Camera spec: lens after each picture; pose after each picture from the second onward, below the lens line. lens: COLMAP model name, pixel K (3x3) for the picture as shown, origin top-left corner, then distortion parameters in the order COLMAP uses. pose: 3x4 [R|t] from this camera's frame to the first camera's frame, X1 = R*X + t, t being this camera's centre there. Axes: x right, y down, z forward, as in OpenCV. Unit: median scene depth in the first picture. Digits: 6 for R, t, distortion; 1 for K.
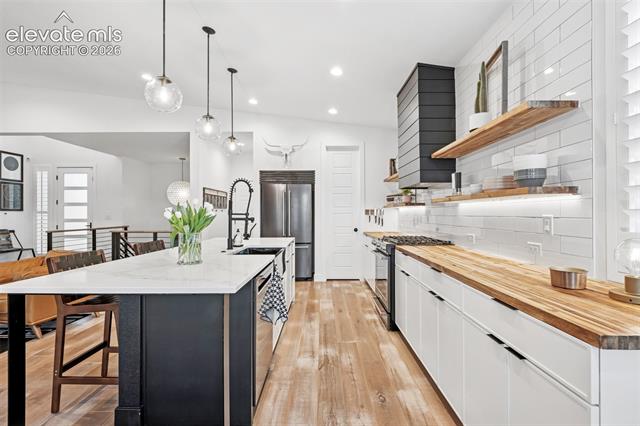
lens RADIAL K [[291.3, 0, 322.9], [0, 291.3, 212.3], [0, 0, 1]] dist [0.000899, 0.000176]
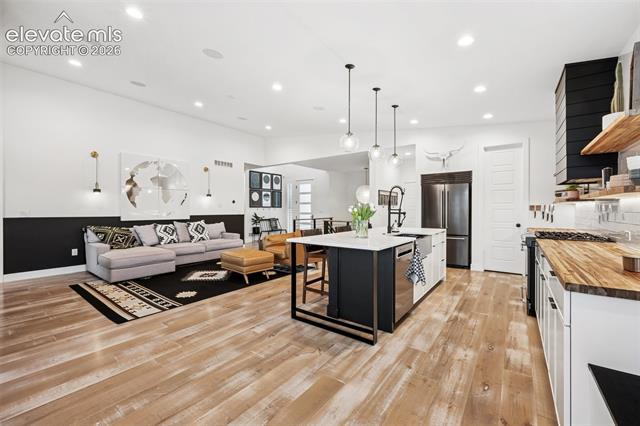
lens RADIAL K [[261.6, 0, 318.5], [0, 261.6, 216.5], [0, 0, 1]] dist [-0.001411, 0.000124]
pose [[0.800306, 0.017803, -0.599328, 0.172261], [0.001762, 0.999485, 0.032043, -0.002260], [0.599590, -0.026700, 0.799862, -0.257876]]
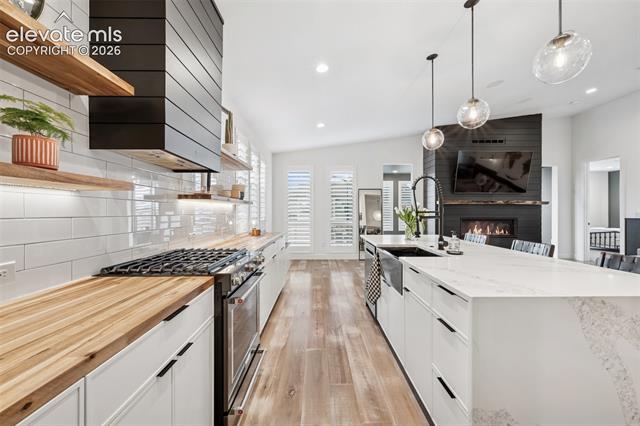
lens RADIAL K [[261.6, 0, 318.5], [0, 261.6, 216.5], [0, 0, 1]] dist [-0.001411, 0.000124]
pose [[-0.999986, 0.002410, -0.004787, 0.070457], [0.002353, 0.999928, 0.011807, 0.009107], [0.004815, 0.011795, -0.999919, 1.643589]]
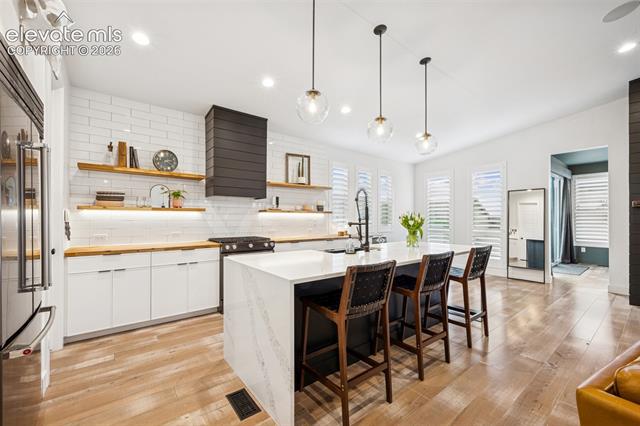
lens RADIAL K [[265.5, 0, 321.7], [0, 265.5, 216.9], [0, 0, 1]] dist [0.000106, 0.000000]
pose [[-0.617589, 0.008436, 0.786456, -0.881372], [-0.003874, 0.999898, -0.013767, 0.011944], [-0.786491, -0.011549, -0.617493, 1.551635]]
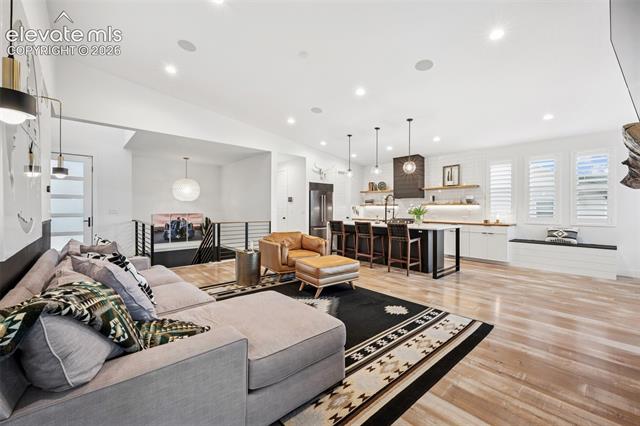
lens RADIAL K [[263.1, 0, 319.7], [0, 263.1, 209.3], [0, 0, 1]] dist [0.002434, 0.000386]
pose [[0.747719, 0.002524, 0.664011, -1.922687], [-0.007925, 0.999955, 0.005123, 0.000670], [-0.663968, -0.009093, 0.747705, -0.233231]]
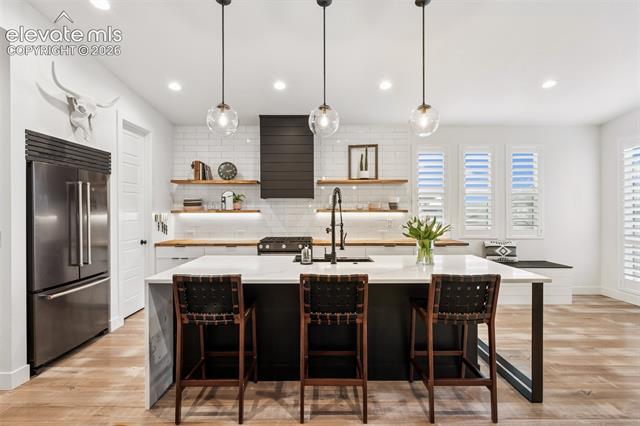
lens RADIAL K [[309.0, 0, 320.0], [0, 309.0, 213.0], [0, 0, 1]] dist [-0.001365, -0.000284]
pose [[0.004089, -0.002310, 0.999989, -1.149322], [-0.004330, 0.999988, 0.002328, -0.030289], [-0.999982, -0.004340, 0.004079, 0.917855]]
